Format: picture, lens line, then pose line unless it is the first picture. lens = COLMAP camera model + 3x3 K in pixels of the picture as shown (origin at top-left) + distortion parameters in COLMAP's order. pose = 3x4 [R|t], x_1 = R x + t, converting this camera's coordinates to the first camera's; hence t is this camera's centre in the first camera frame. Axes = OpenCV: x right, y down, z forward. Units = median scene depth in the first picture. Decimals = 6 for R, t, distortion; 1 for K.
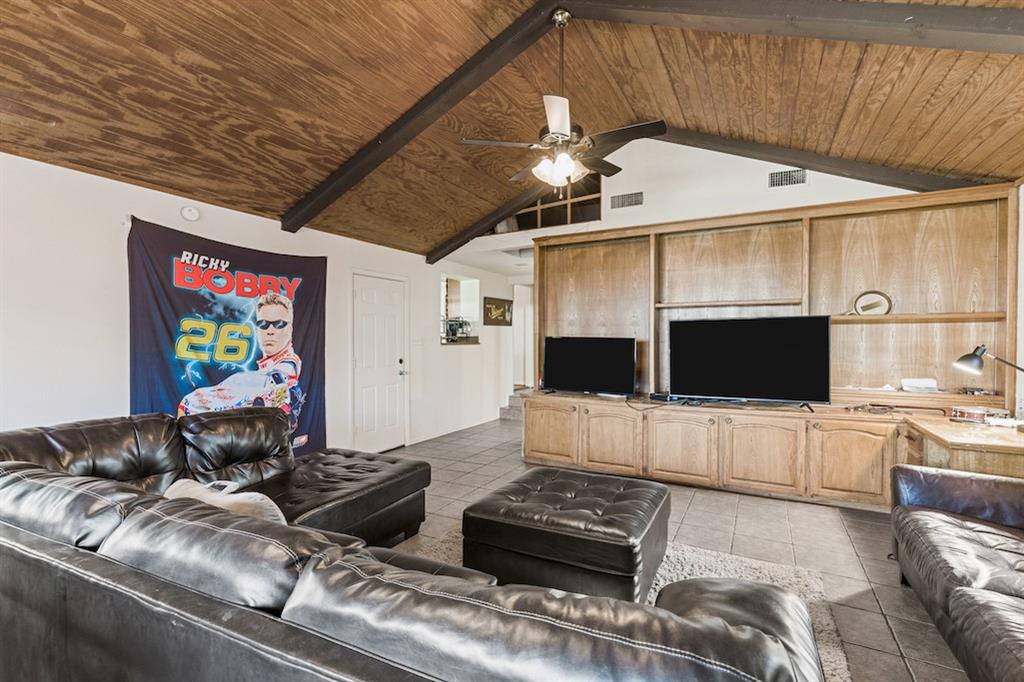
lens RADIAL K [[463.0, 0, 511.5], [0, 463.0, 340.1], [0, 0, 1]] dist [0.008805, -0.000944]
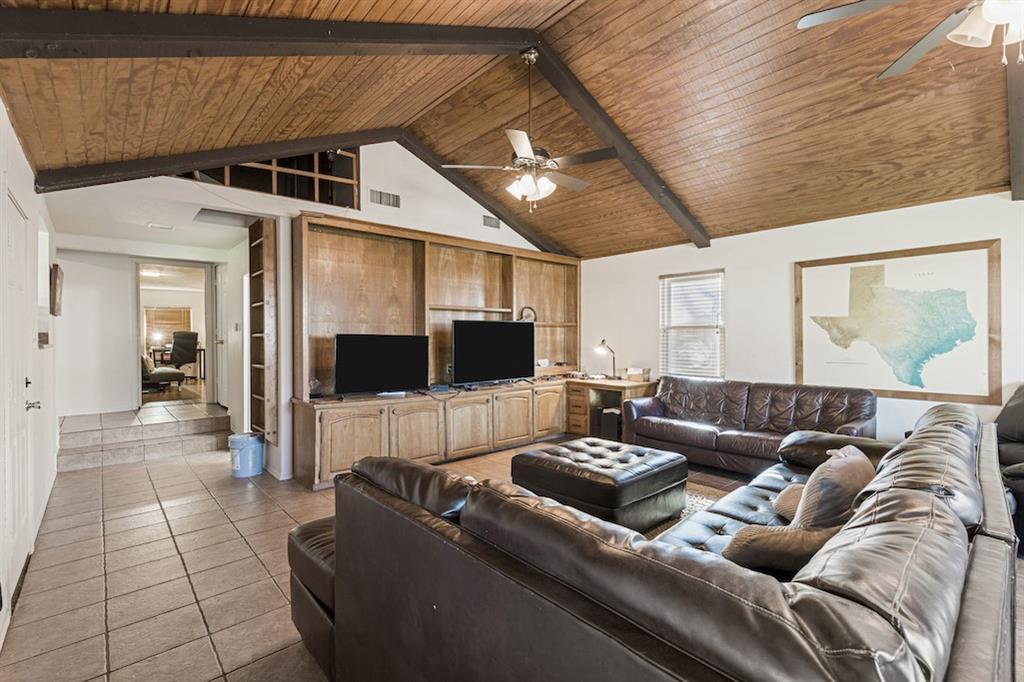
lens RADIAL K [[463.0, 0, 511.1], [0, 463.0, 337.9], [0, 0, 1]] dist [0.008805, -0.000944]
pose [[0.340109, -0.003351, 0.940380, -0.653593], [0.003689, 0.999991, 0.002230, -0.000893], [-0.940379, 0.002710, 0.340118, 0.435960]]
